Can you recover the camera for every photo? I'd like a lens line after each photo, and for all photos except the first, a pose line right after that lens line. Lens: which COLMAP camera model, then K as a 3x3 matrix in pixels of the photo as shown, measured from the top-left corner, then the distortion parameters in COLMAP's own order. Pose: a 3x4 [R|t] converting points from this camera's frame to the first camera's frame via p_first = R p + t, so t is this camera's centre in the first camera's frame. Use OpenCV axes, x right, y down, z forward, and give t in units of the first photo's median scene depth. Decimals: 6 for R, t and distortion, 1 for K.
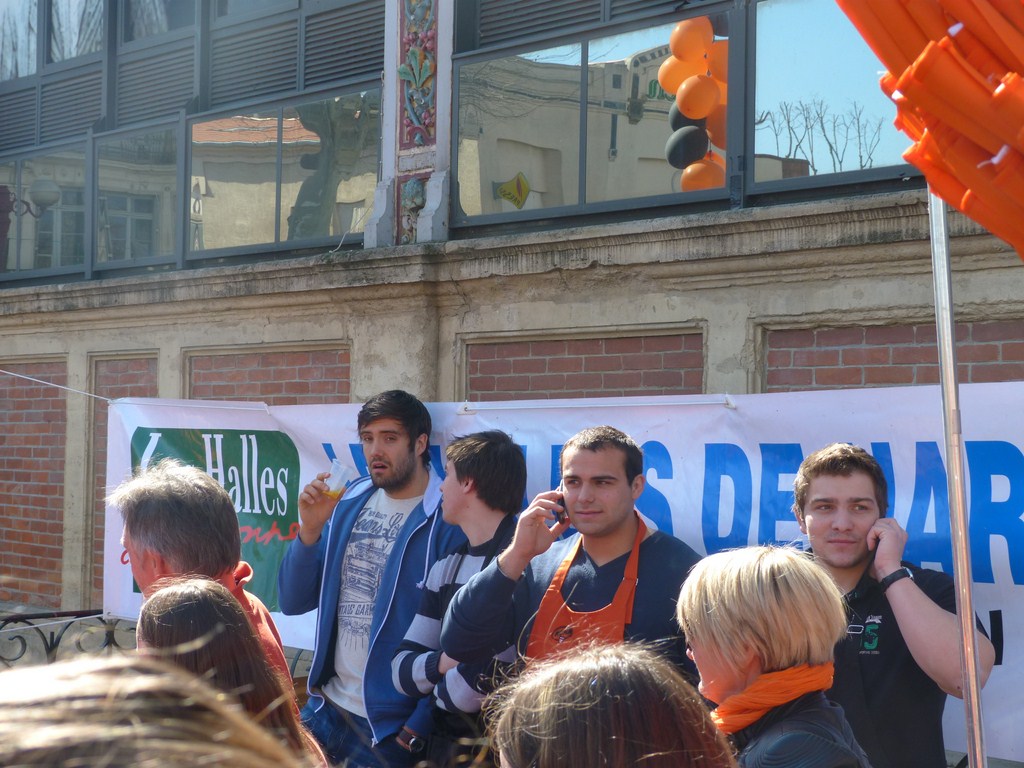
lens RADIAL K [[1964.7, 0, 511.9], [0, 1964.7, 386.0], [0, 0, 1]] dist [0.135212, 0.000000]
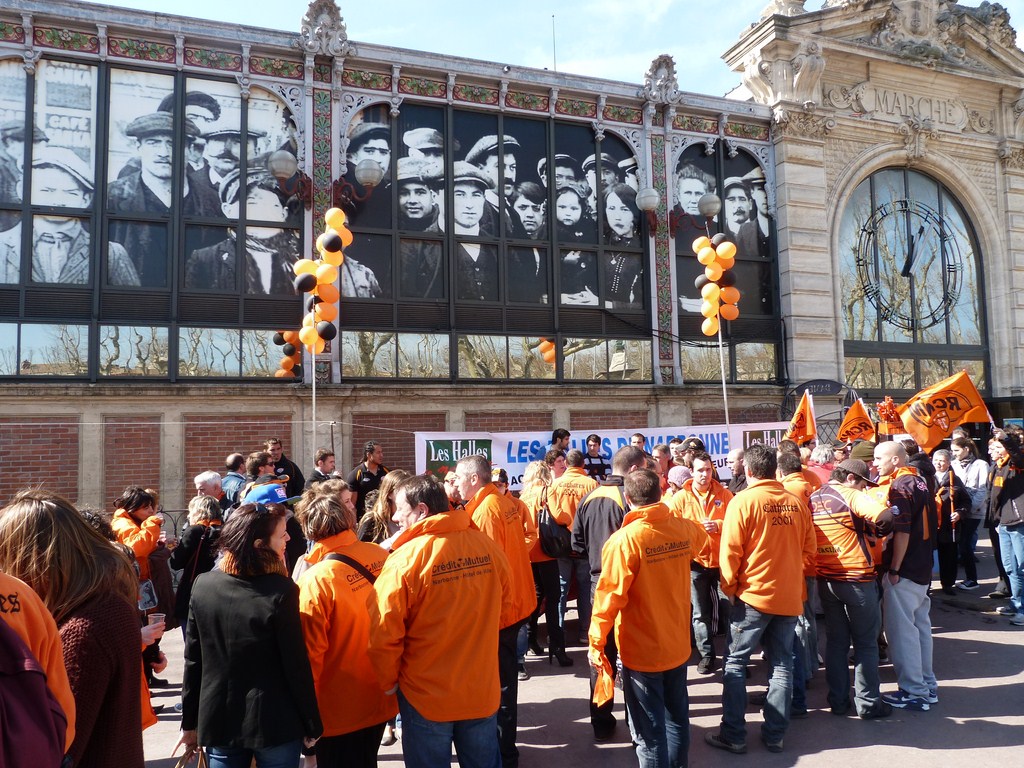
lens RADIAL K [[764.7, 0, 490.8], [0, 764.7, 397.6], [0, 0, 1]] dist [-0.035630, 0.032775]
pose [[0.356038, 0.029364, 0.934010, -0.910736], [0.000159, 0.999504, -0.031484, -0.007385], [-0.934471, 0.011358, 0.355857, 0.245507]]
